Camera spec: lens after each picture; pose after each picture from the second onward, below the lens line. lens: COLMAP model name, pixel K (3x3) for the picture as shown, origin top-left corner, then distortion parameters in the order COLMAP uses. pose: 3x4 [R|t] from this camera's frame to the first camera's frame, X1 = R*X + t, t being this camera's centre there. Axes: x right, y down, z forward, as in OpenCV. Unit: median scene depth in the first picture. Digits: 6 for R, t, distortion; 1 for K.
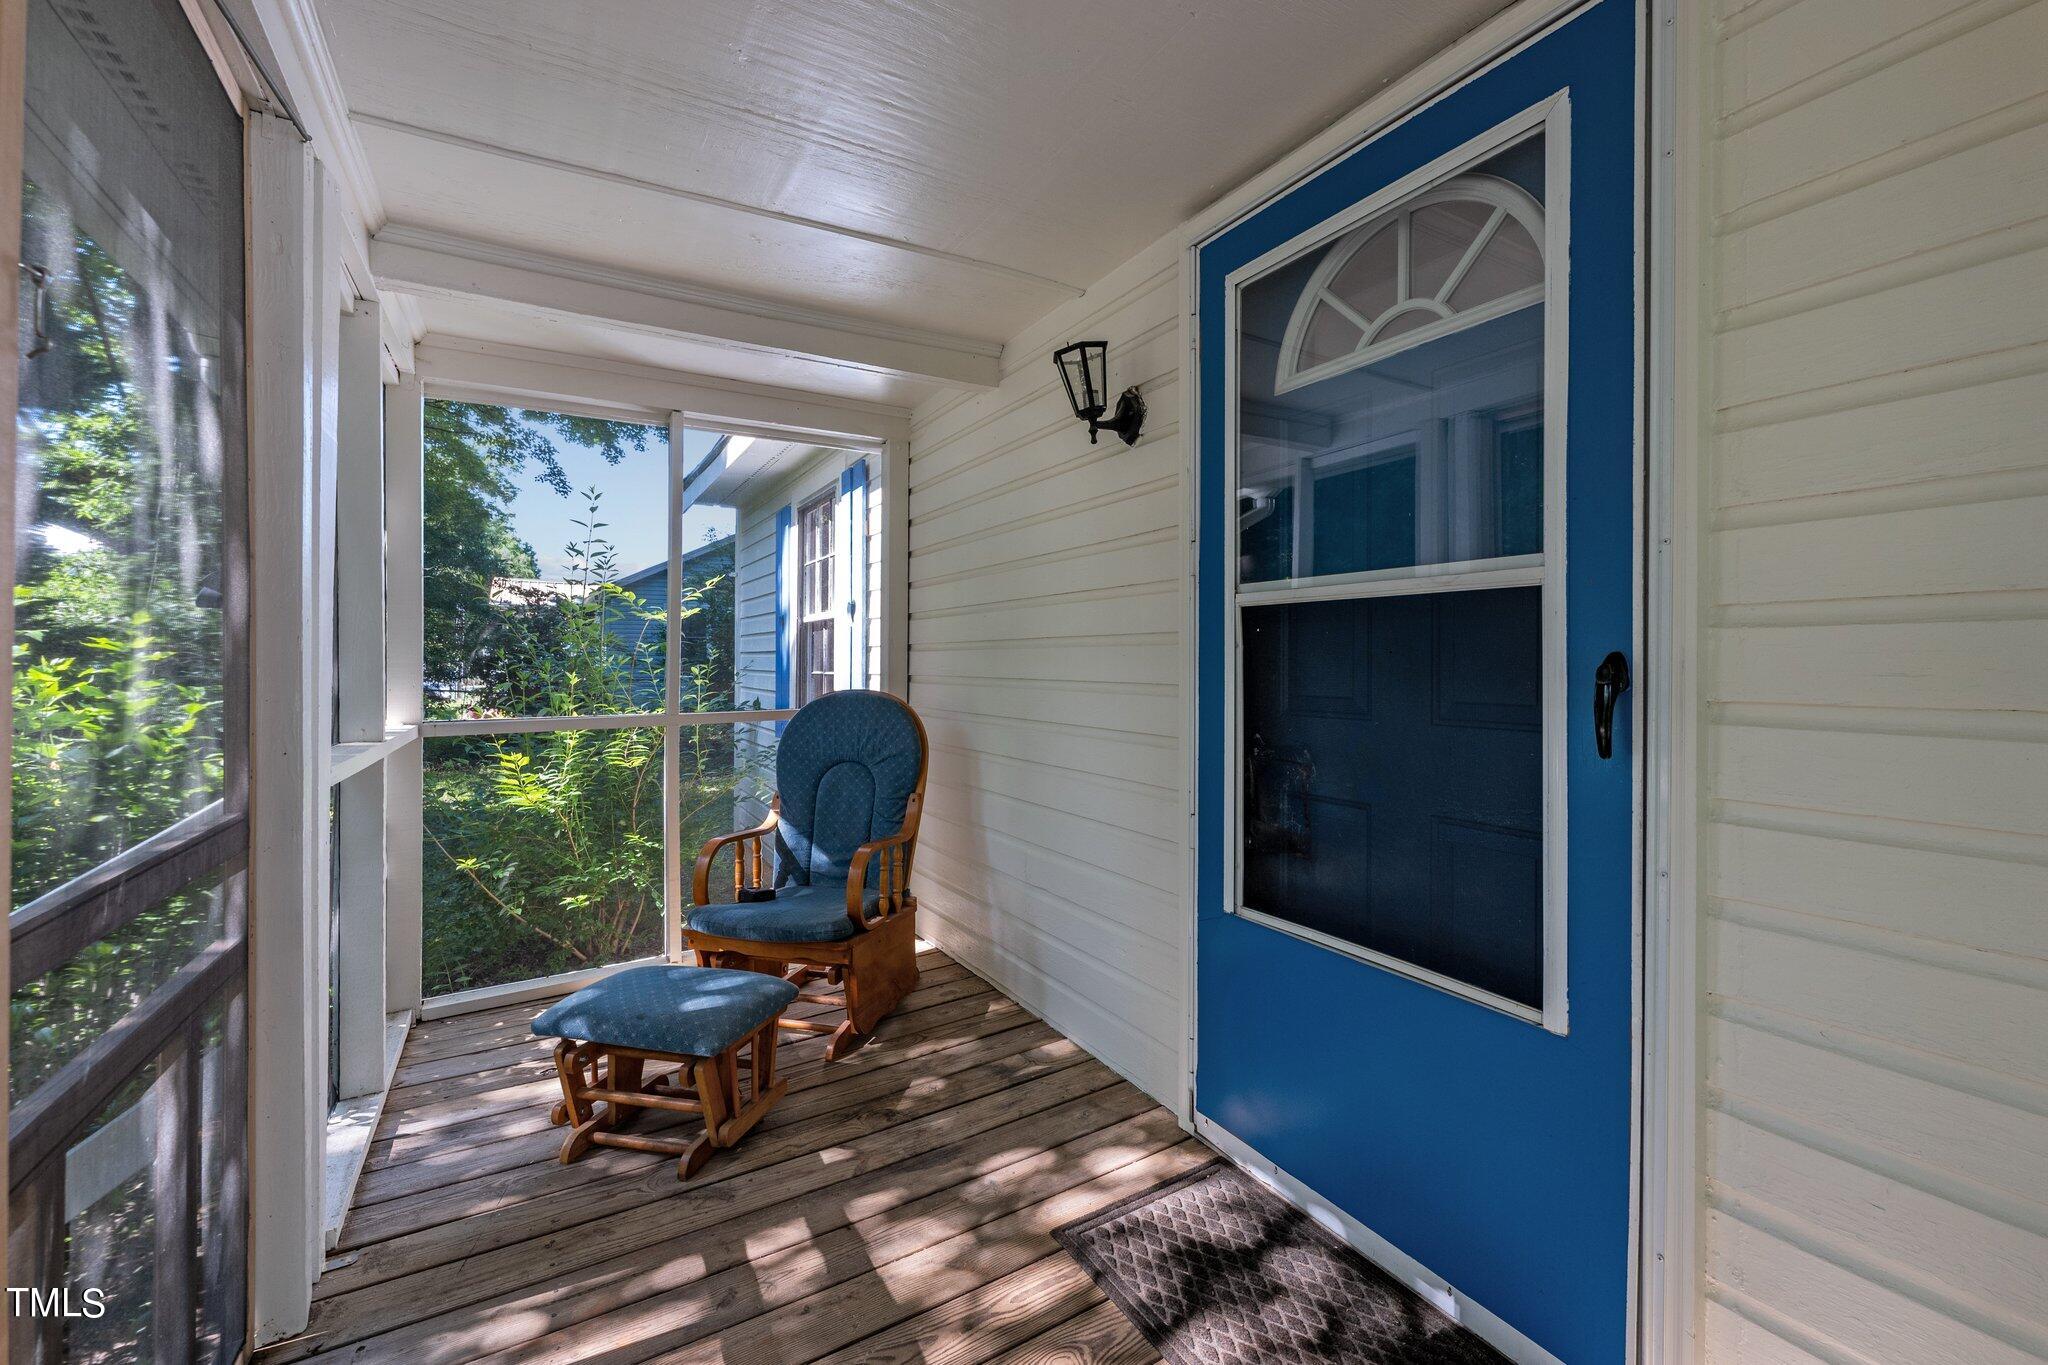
lens RADIAL K [[843.4, 0, 1023.8], [0, 843.4, 692.1], [0, 0, 1]] dist [0.002190, 0.000046]
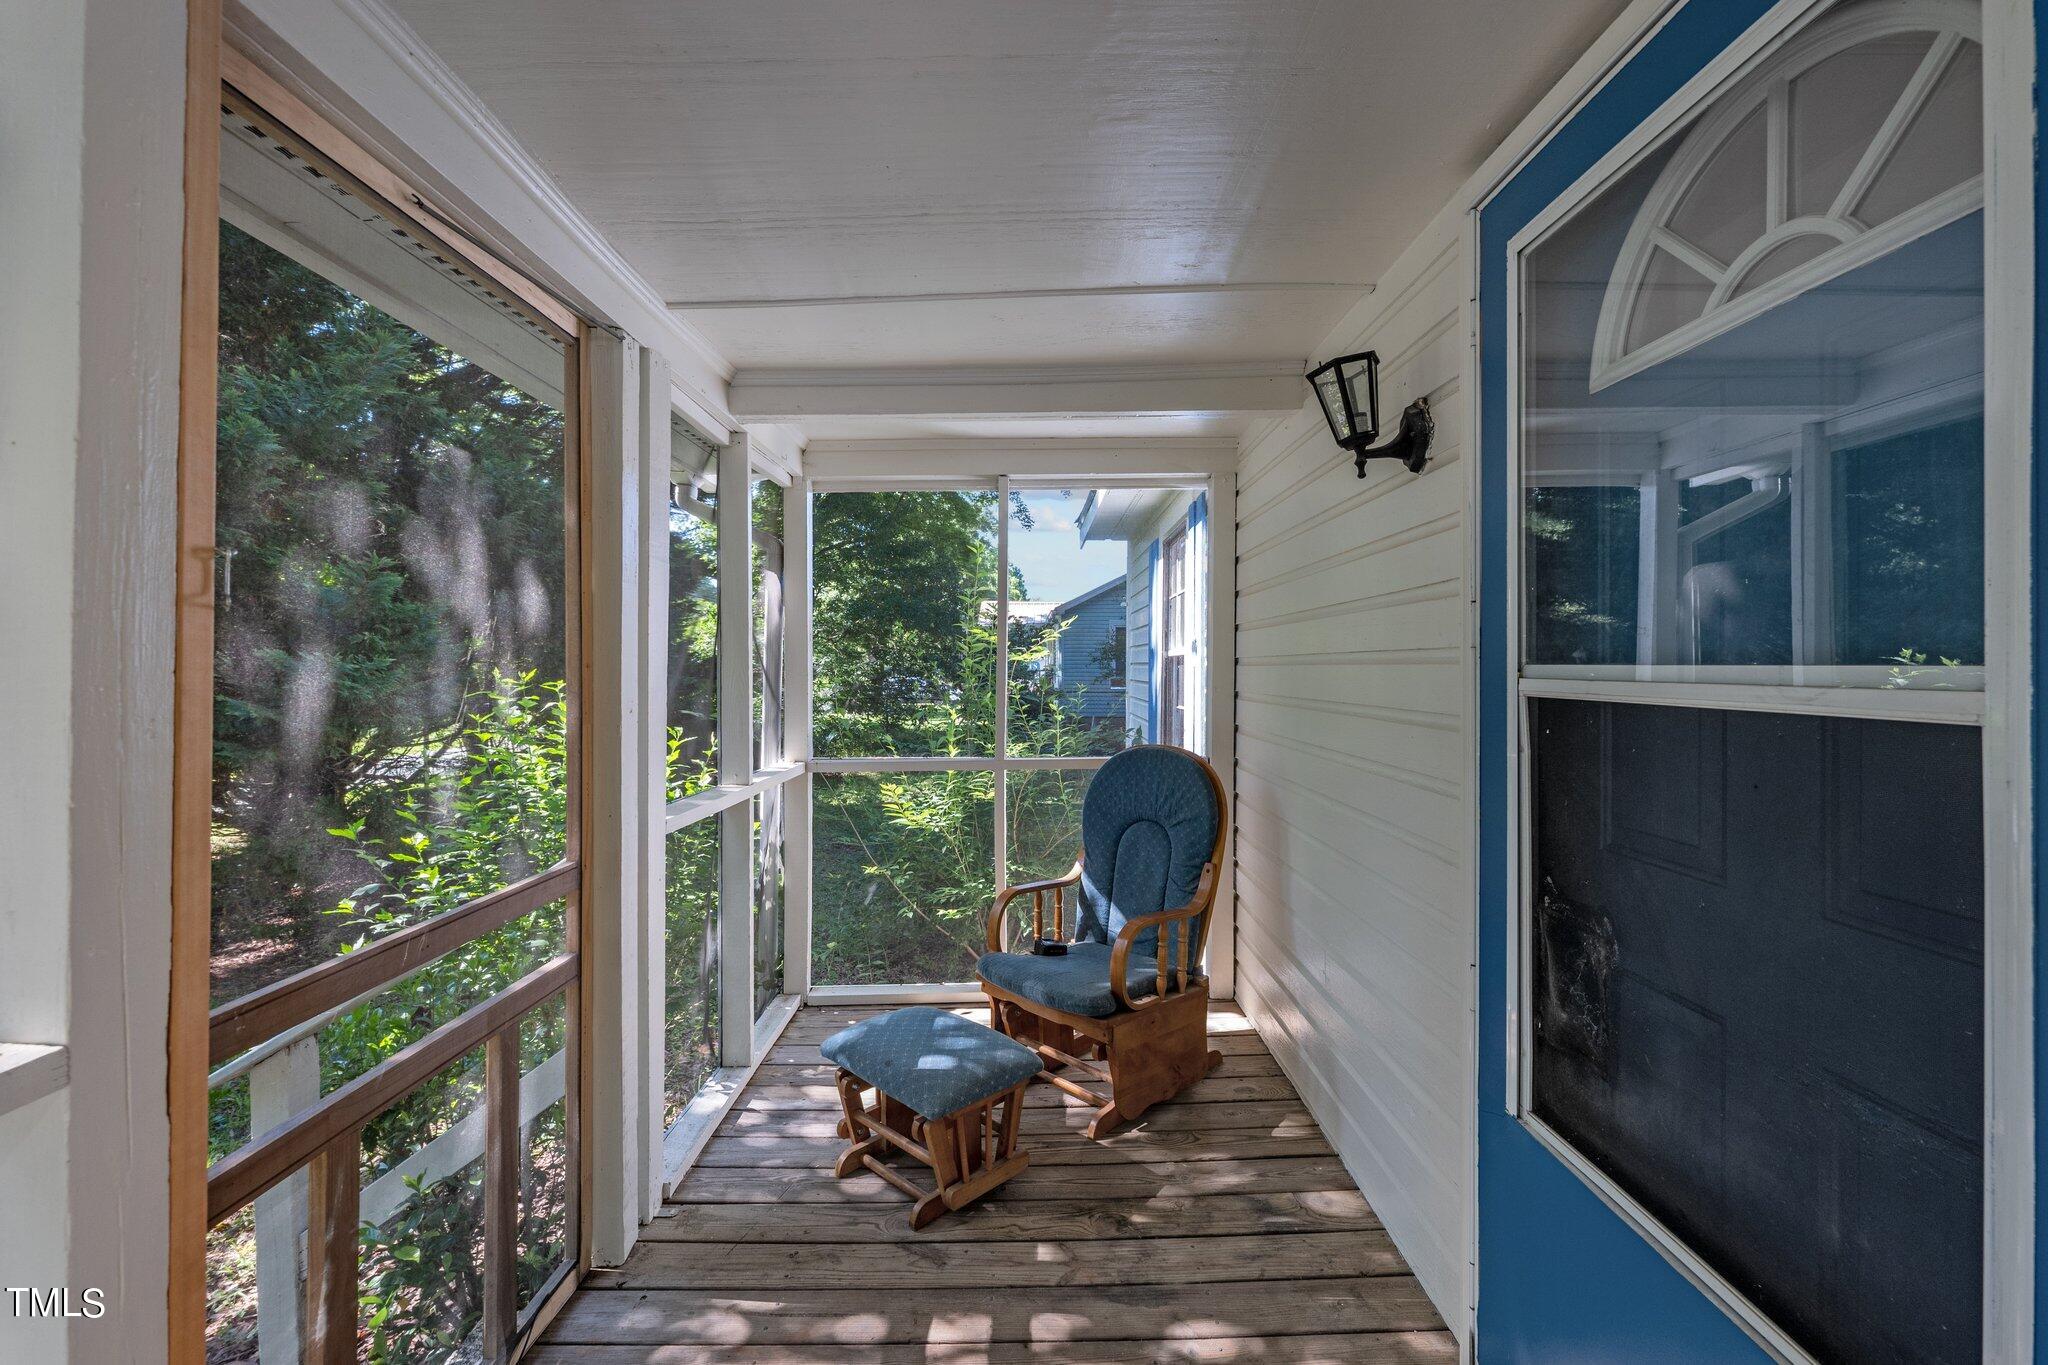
lens RADIAL K [[847.7, 0, 1026.2], [0, 847.7, 690.5], [0, 0, 1]] dist [0.001558, -0.000530]
pose [[0.859172, 0.011724, -0.511553, 0.225950], [-0.014240, 0.999898, -0.001002, -0.085941], [0.511490, 0.008145, 0.859251, 0.139961]]
